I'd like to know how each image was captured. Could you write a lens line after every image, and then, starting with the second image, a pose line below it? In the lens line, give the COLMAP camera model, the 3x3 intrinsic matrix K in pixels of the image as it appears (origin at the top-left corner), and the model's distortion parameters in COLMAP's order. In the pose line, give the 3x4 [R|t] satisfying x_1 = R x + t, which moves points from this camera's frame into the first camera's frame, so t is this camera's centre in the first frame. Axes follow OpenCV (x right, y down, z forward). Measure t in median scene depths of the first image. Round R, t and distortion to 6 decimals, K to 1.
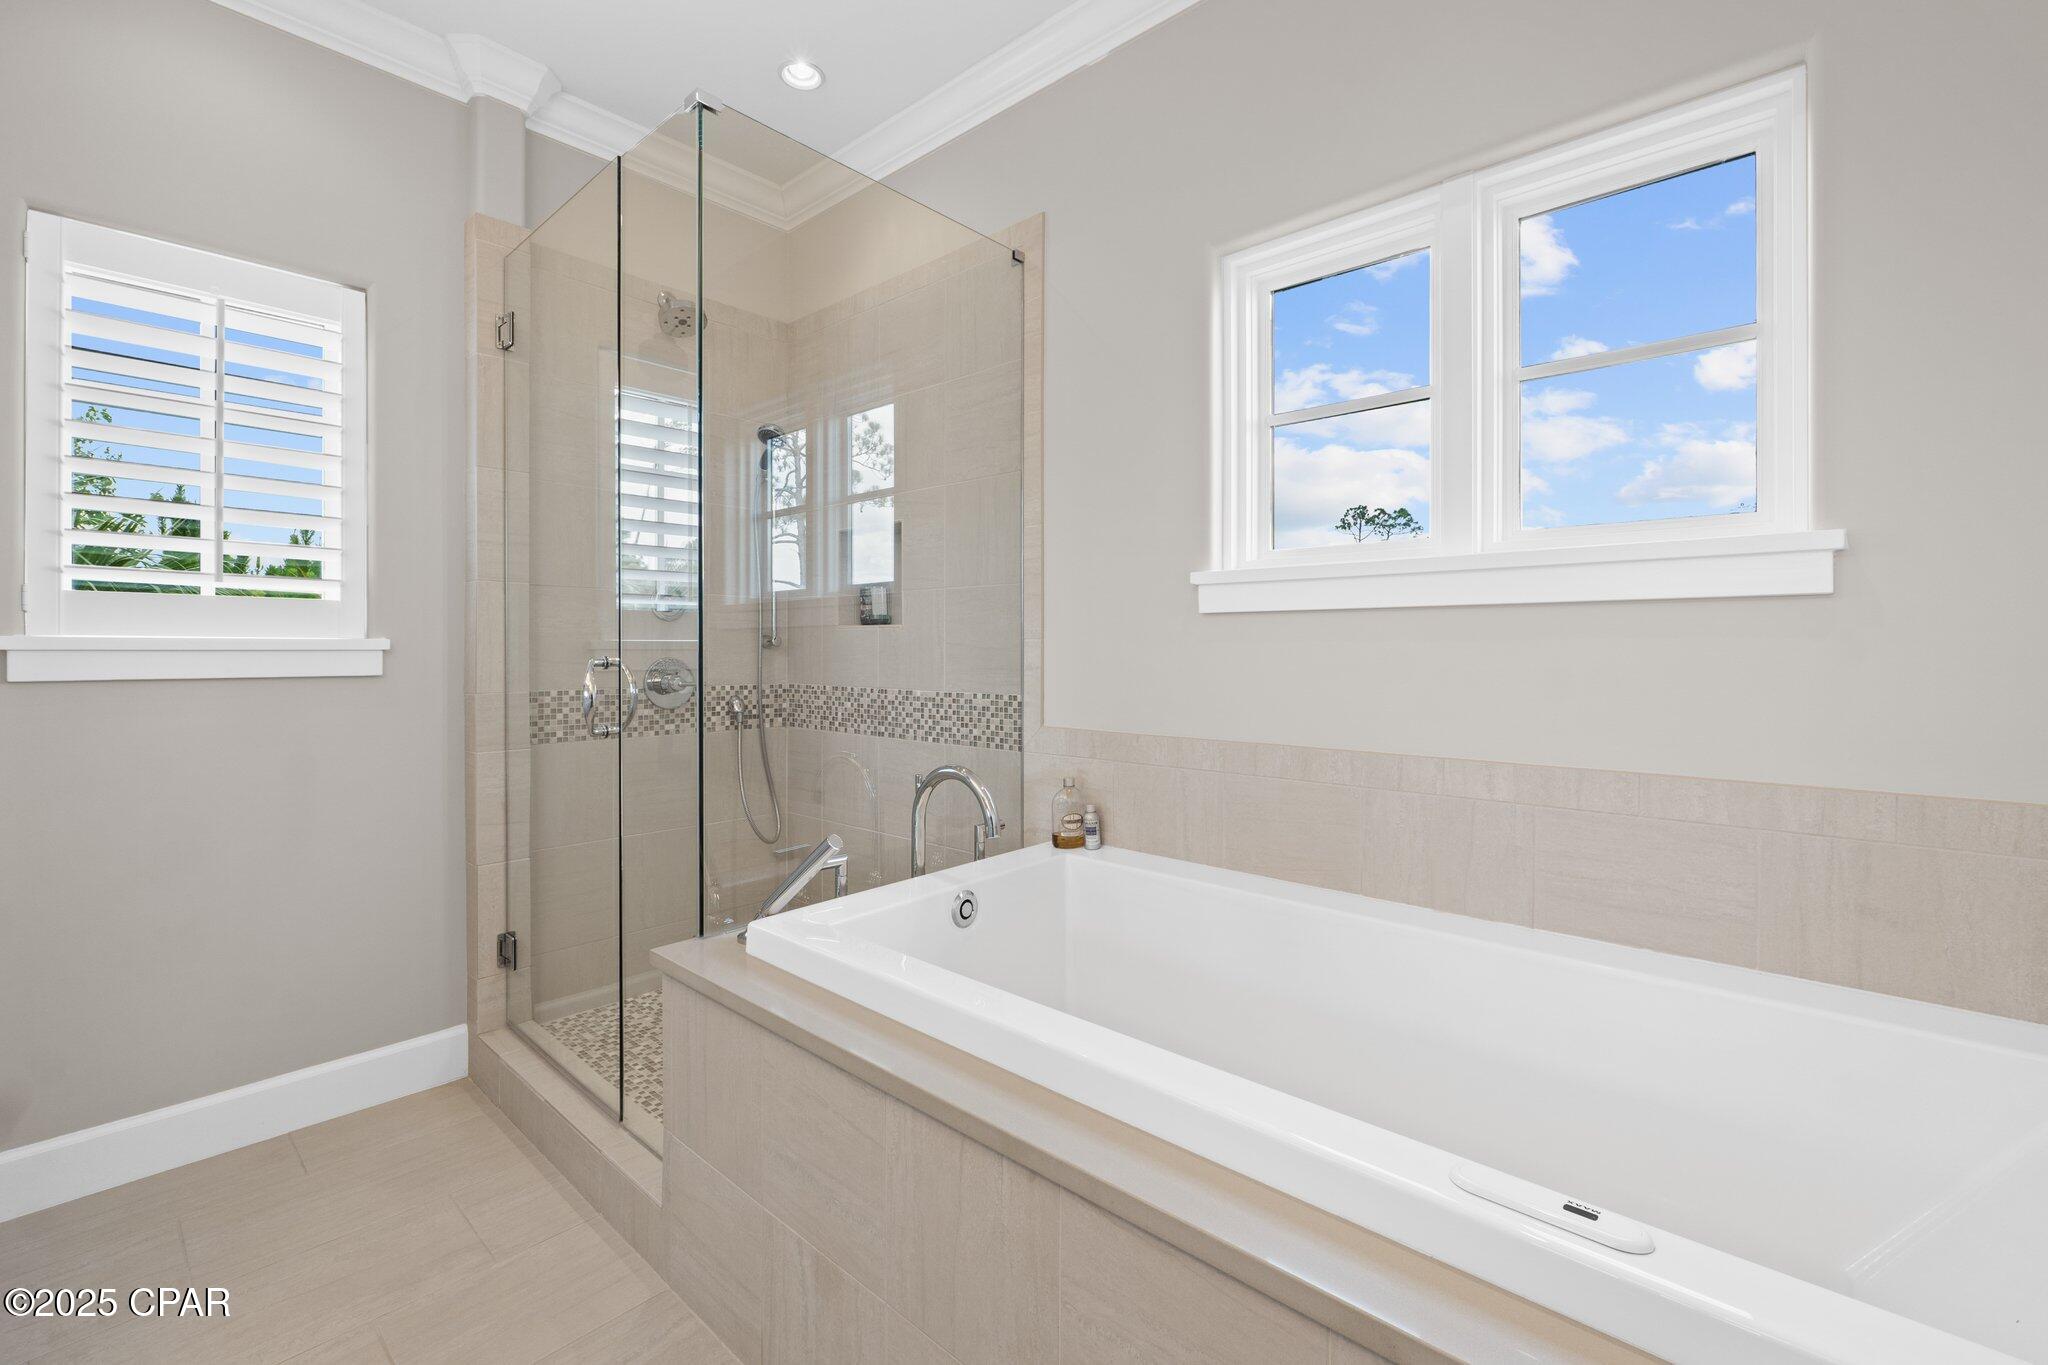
lens RADIAL K [[862.3, 0, 1018.1], [0, 862.3, 654.2], [0, 0, 1]] dist [-0.011188, -0.000122]
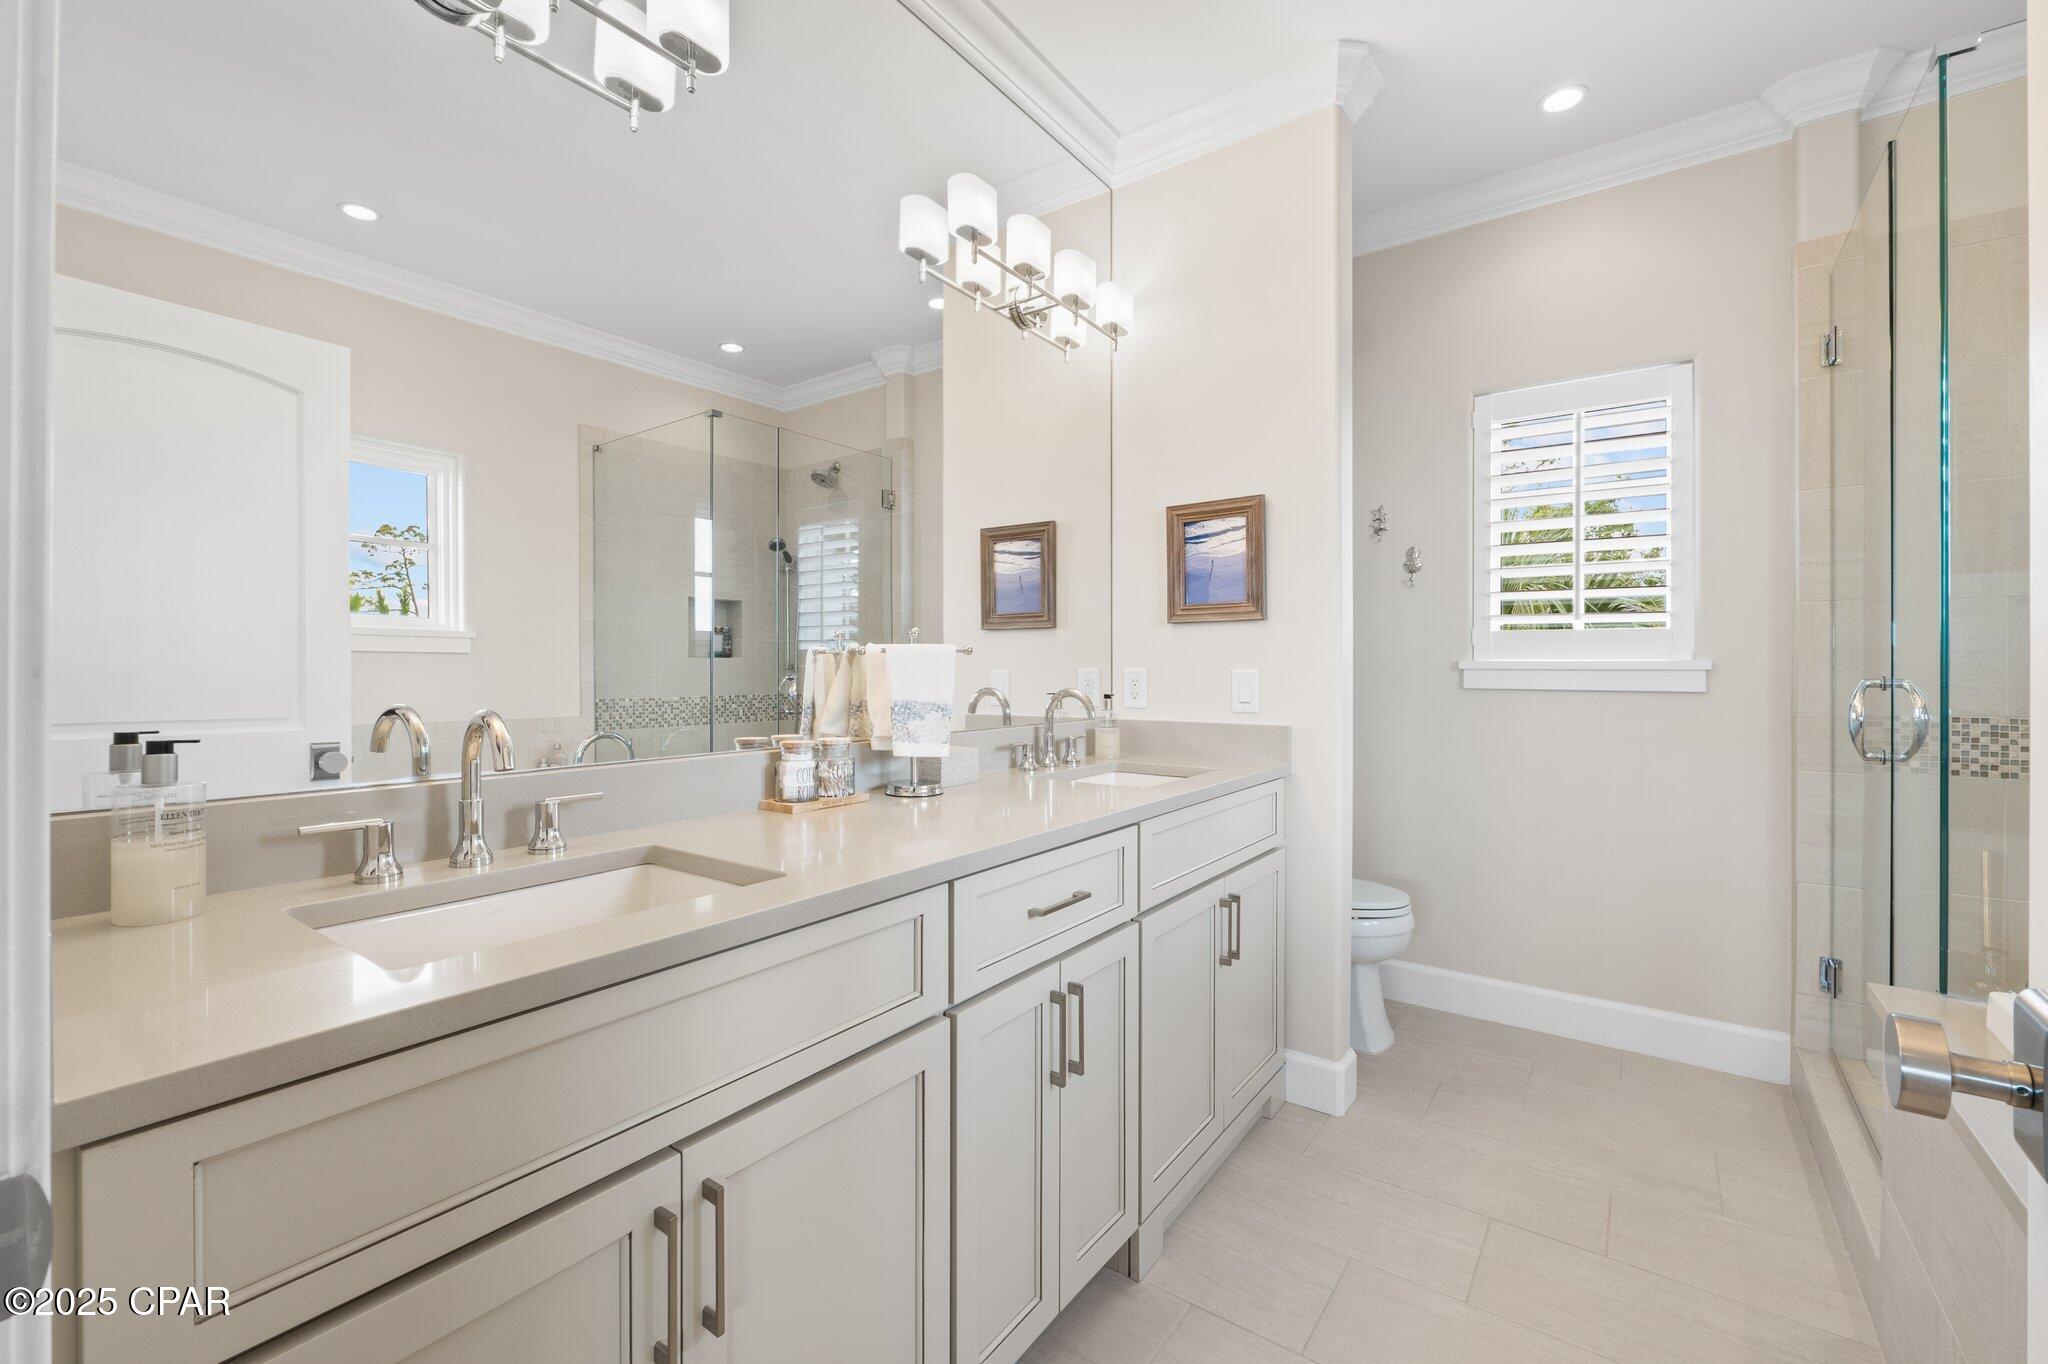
lens RADIAL K [[862.3, 0, 1018.1], [0, 862.3, 653.7], [0, 0, 1]] dist [-0.011188, -0.000122]
pose [[0.105871, -0.015909, -0.994253, 0.281684], [-0.007782, 0.999828, -0.016827, -0.000131], [0.994349, 0.009519, 0.105729, -0.031542]]
